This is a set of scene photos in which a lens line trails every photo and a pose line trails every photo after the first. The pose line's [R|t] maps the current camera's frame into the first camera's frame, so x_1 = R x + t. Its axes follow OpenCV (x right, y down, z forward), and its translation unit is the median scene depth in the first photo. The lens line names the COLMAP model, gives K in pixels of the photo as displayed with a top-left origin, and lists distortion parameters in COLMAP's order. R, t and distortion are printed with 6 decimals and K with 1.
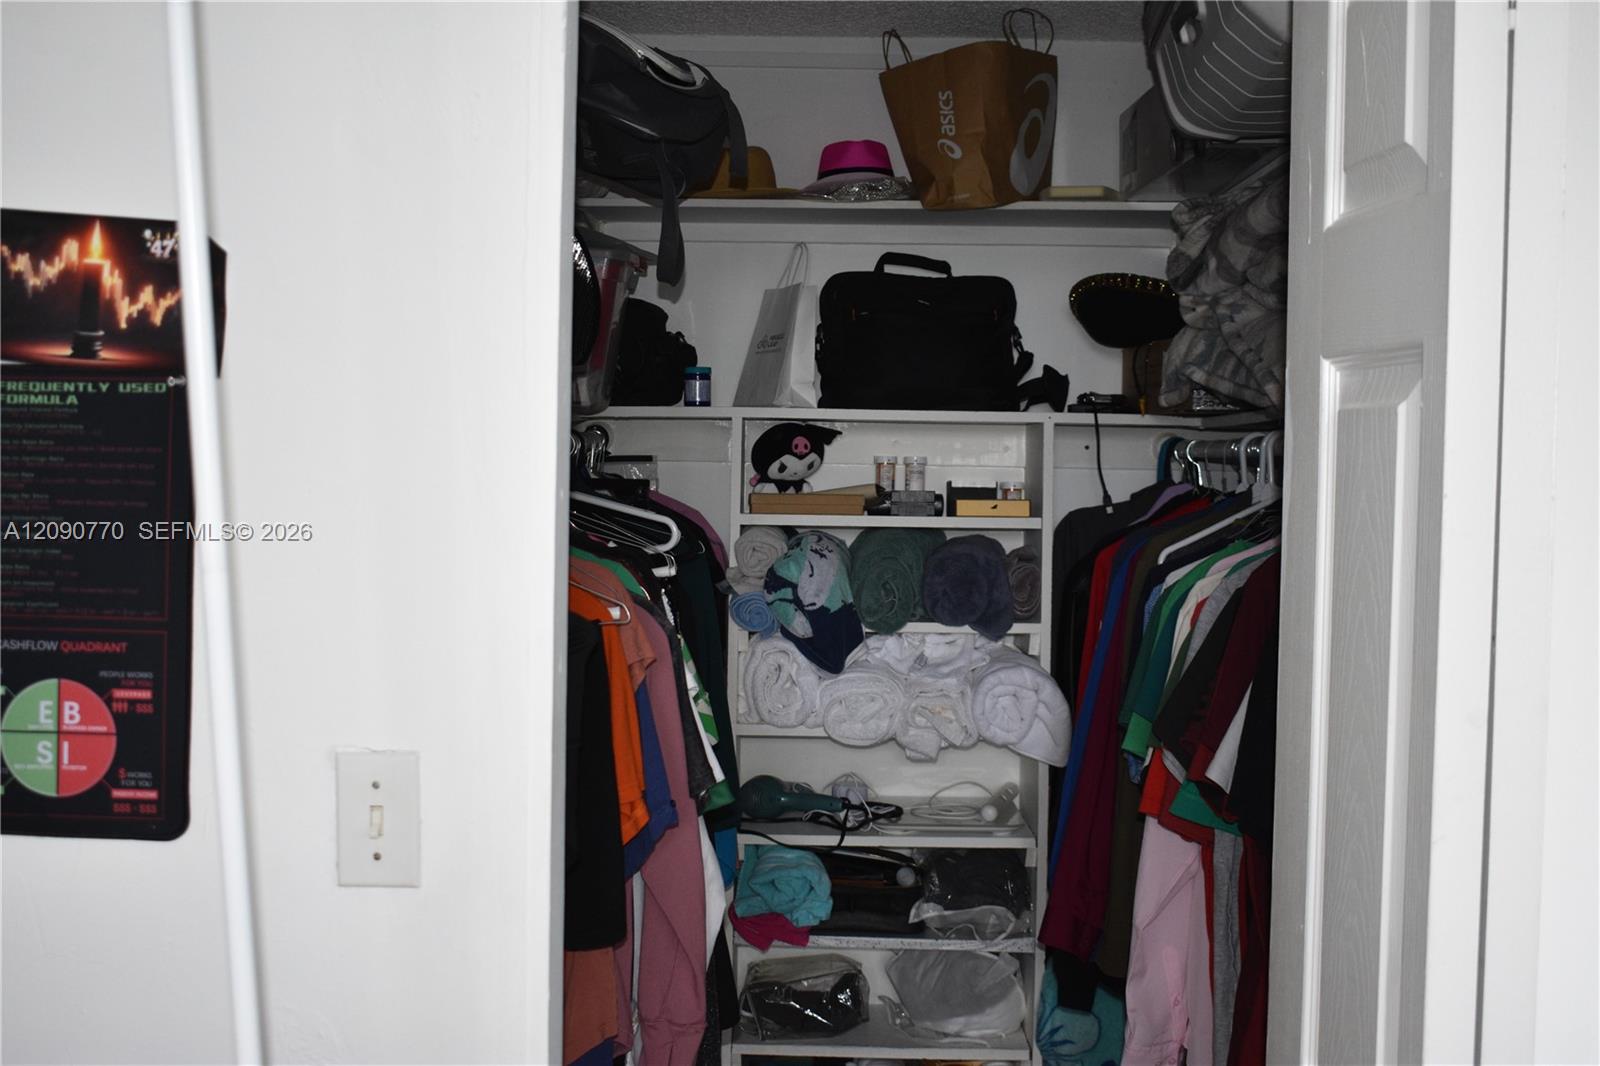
lens RADIAL K [[1975.7, 0, 800.5], [0, 1975.7, 535.5], [0, 0, 1]] dist [-0.112642, 0.000000]
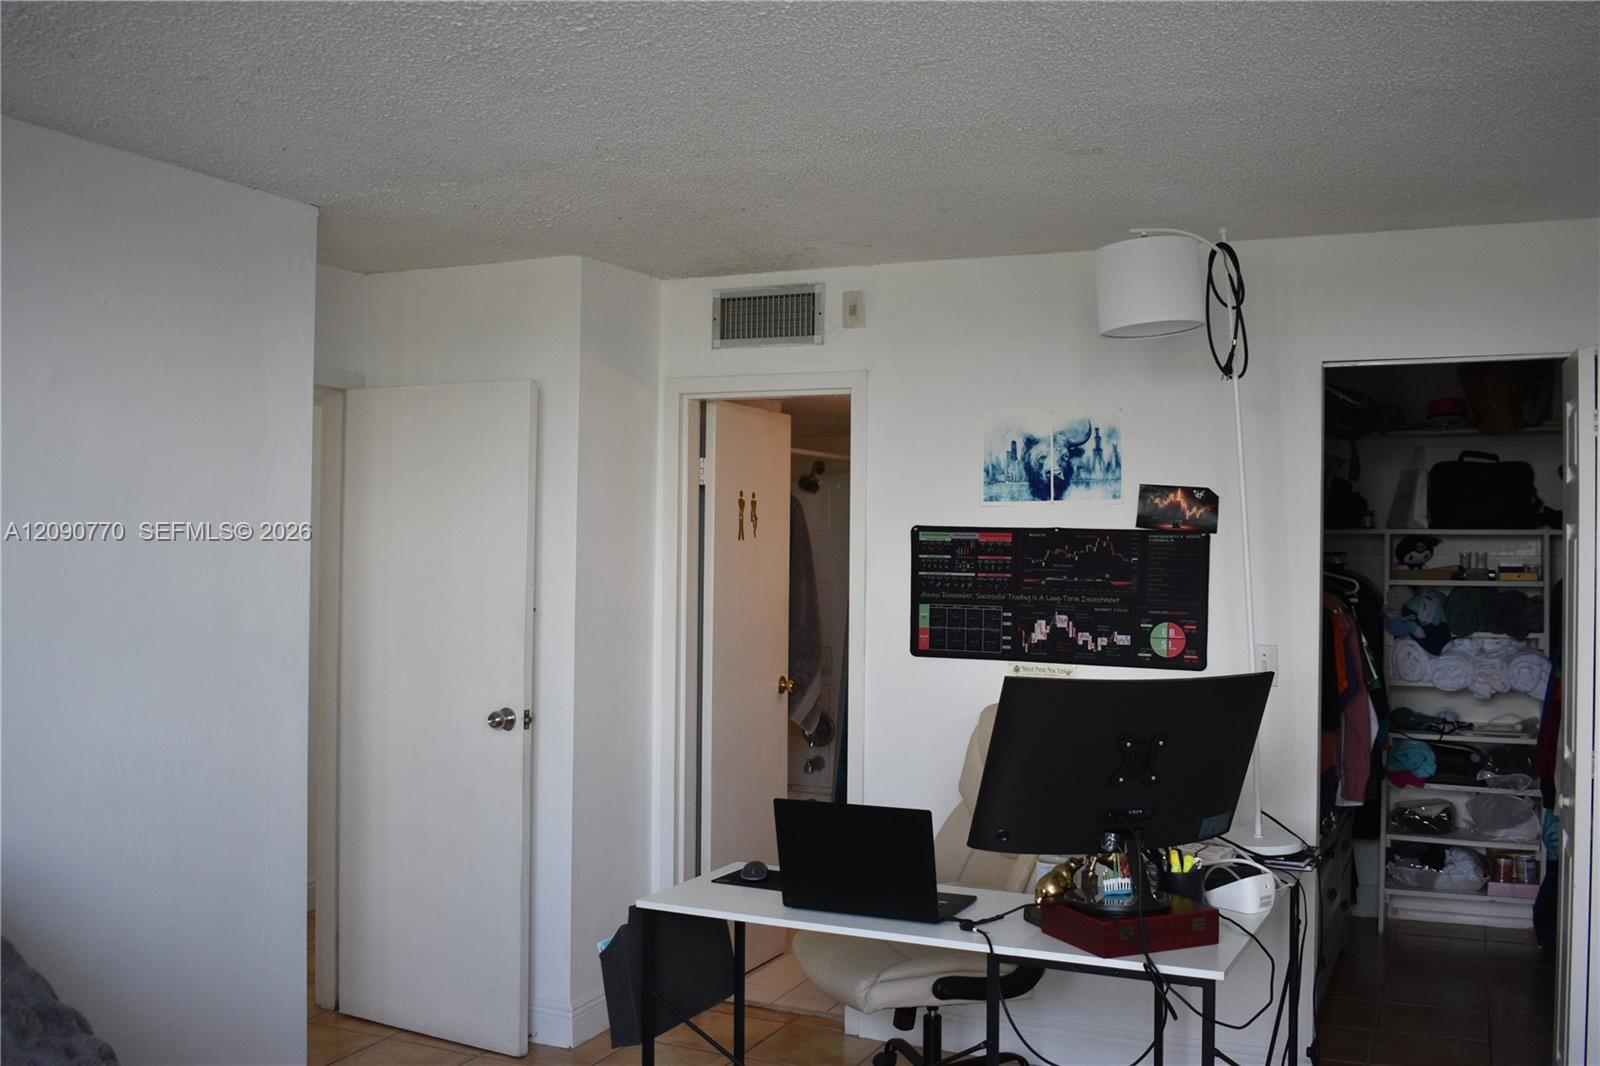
lens RADIAL K [[1545.7, 0, 801.8], [0, 1545.7, 532.6], [0, 0, 1]] dist [-0.072079, 0.000000]
pose [[0.917101, -0.011070, -0.398501, 0.045156], [-0.008588, 0.998834, -0.047512, 0.021717], [0.398562, 0.046996, 0.915936, -0.745162]]
